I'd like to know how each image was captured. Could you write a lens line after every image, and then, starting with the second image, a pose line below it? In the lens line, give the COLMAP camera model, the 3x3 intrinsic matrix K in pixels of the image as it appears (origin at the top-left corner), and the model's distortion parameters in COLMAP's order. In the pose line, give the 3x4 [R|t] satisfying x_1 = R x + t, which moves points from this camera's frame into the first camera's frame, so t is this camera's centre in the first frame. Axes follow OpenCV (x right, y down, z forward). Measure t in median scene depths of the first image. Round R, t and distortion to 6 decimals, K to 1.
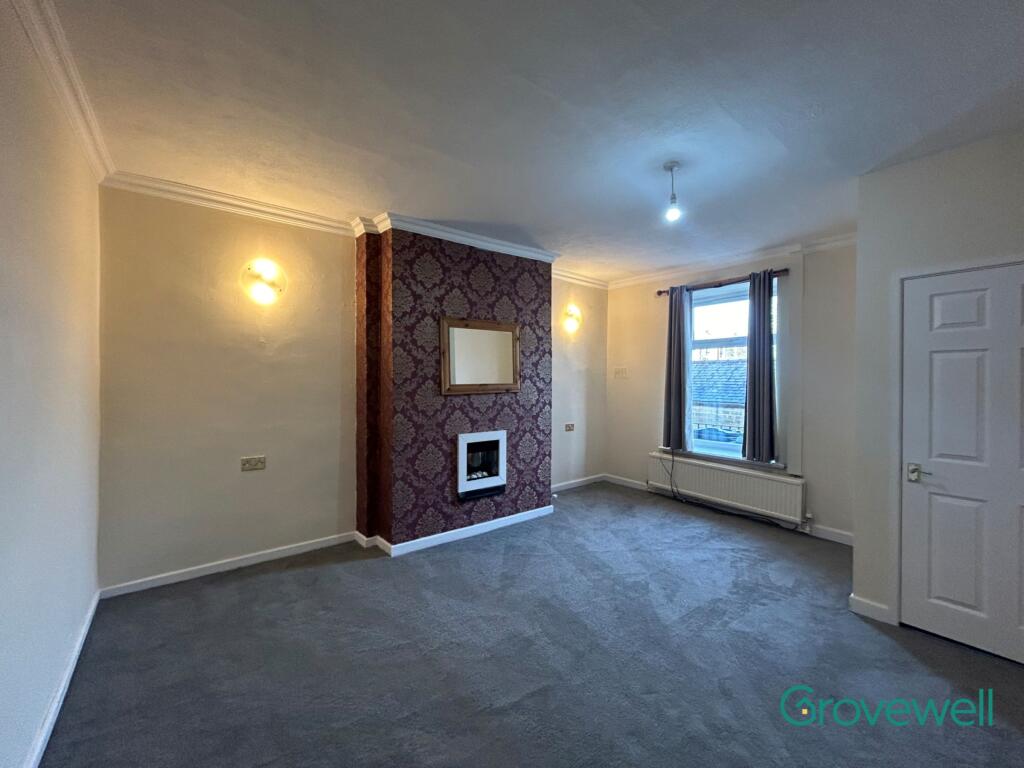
lens RADIAL K [[418.9, 0, 512.7], [0, 418.9, 383.2], [0, 0, 1]] dist [-0.002471, 0.000342]
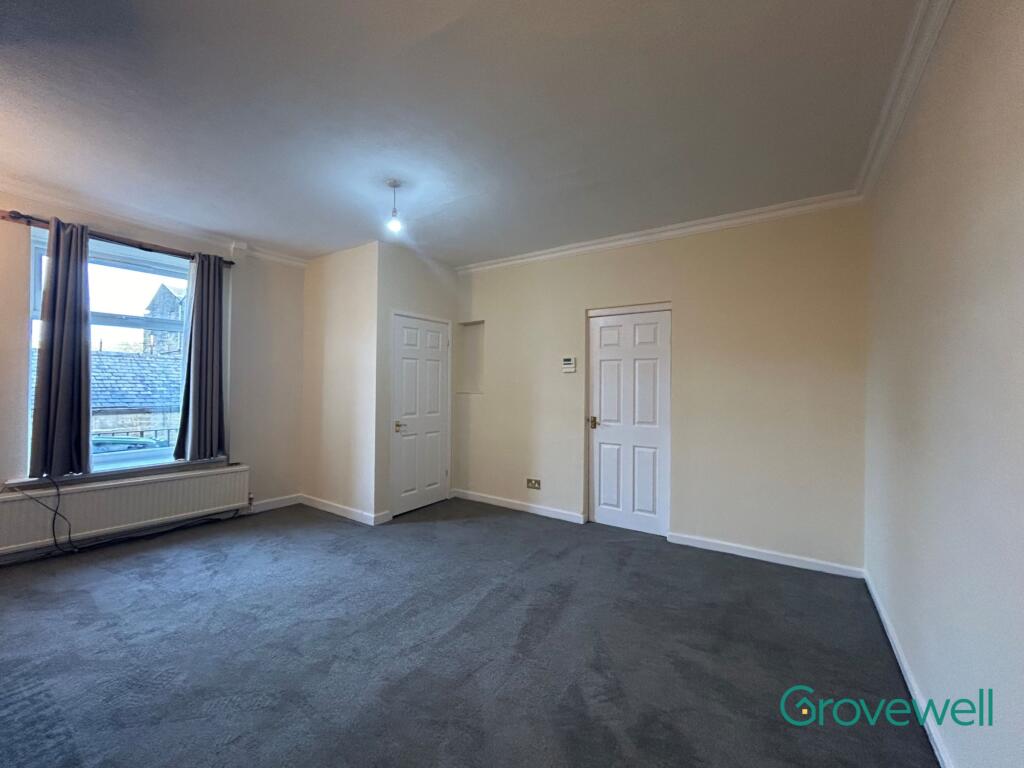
lens RADIAL K [[418.9, 0, 515.1], [0, 418.9, 382.8], [0, 0, 1]] dist [-0.002471, 0.000342]
pose [[-0.312820, -0.002286, 0.949810, -0.511440], [-0.001358, 0.999997, 0.001960, 0.016357], [-0.949812, -0.000677, -0.312822, 0.646931]]
